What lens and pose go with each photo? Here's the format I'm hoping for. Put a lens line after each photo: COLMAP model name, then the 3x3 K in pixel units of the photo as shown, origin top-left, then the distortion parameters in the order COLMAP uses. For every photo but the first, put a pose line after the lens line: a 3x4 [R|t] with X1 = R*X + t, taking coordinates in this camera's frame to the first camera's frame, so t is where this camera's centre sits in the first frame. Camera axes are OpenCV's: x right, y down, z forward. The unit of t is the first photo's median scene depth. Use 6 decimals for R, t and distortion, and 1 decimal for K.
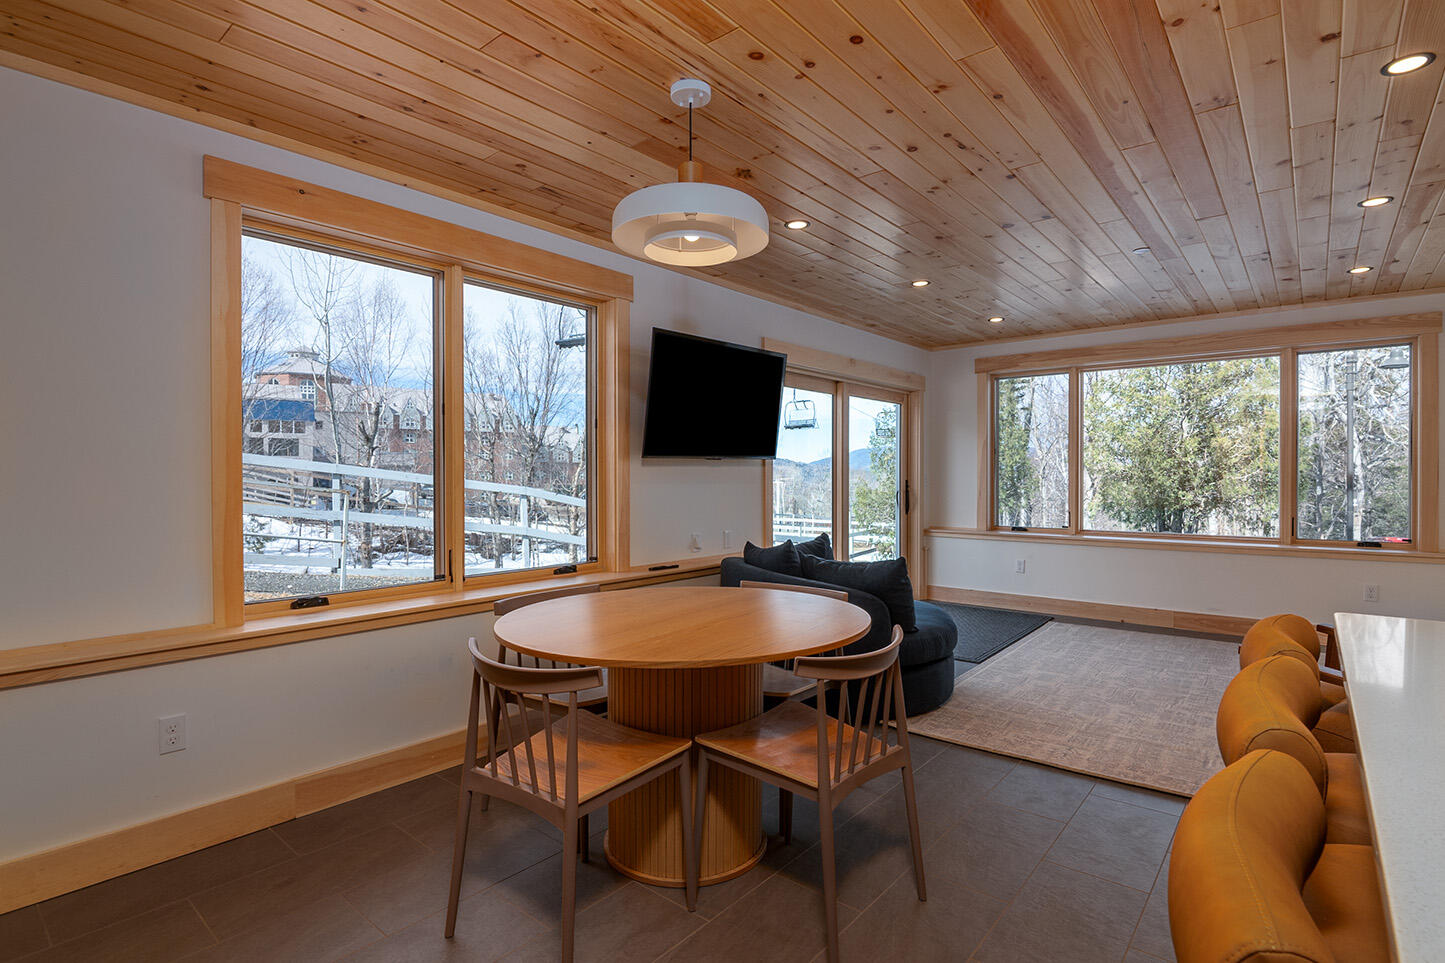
lens RADIAL K [[708.8, 0, 725.5], [0, 708.8, 483.7], [0, 0, 1]] dist [-0.003081, -0.011470]
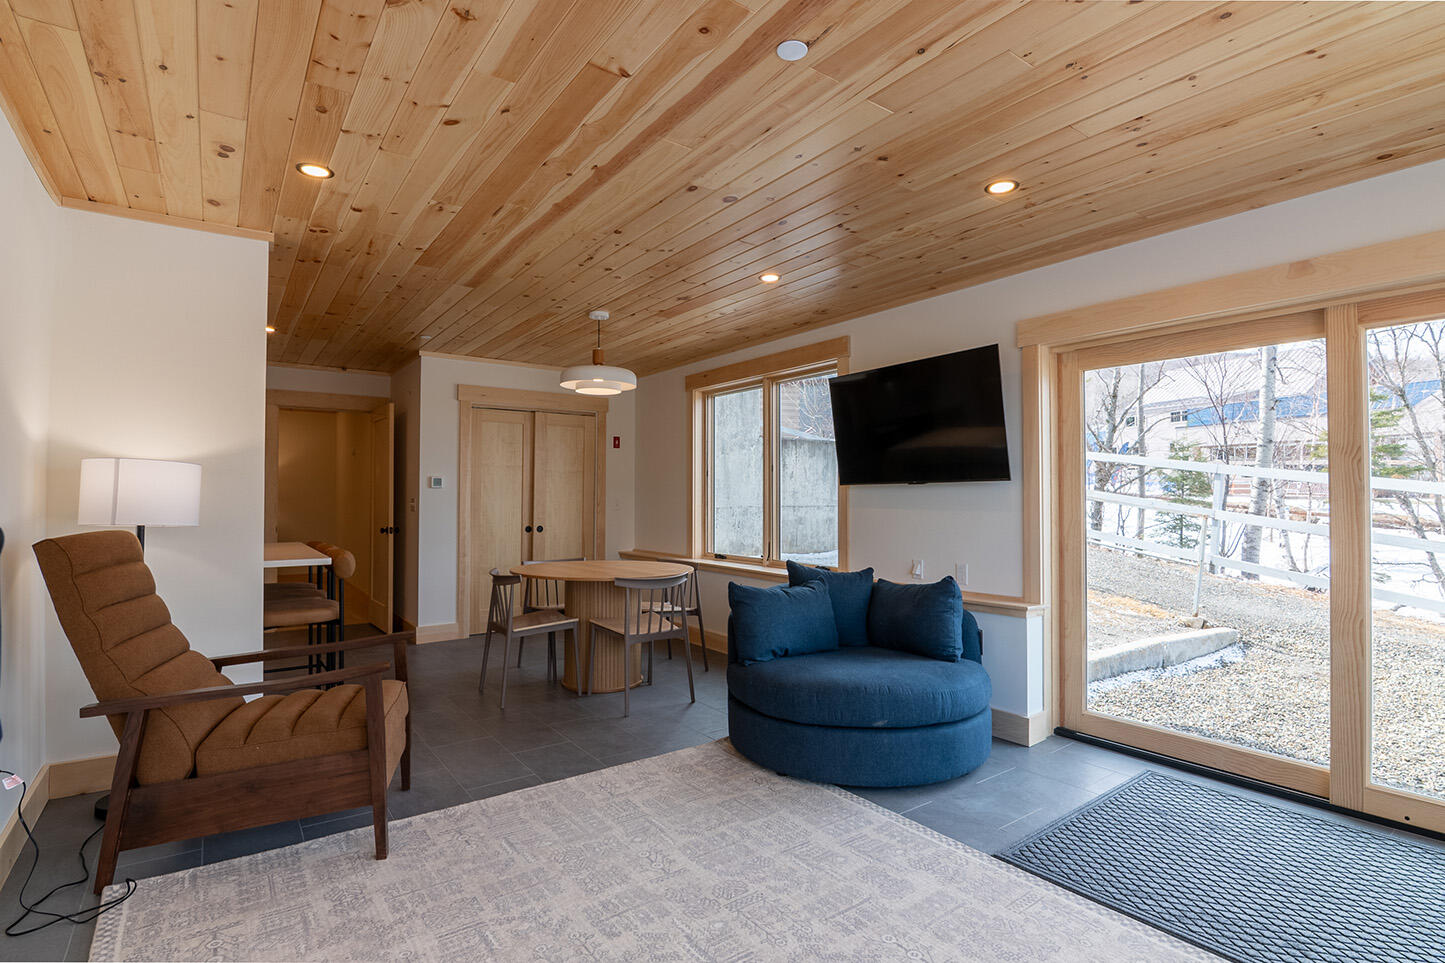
lens RADIAL K [[708.8, 0, 725.5], [0, 708.8, 483.7], [0, 0, 1]] dist [-0.003081, -0.011470]
pose [[-0.244120, -0.014588, -0.969635, 0.755328], [-0.010433, 0.999868, -0.012416, -0.015008], [0.969689, 0.007086, -0.244240, 0.758510]]
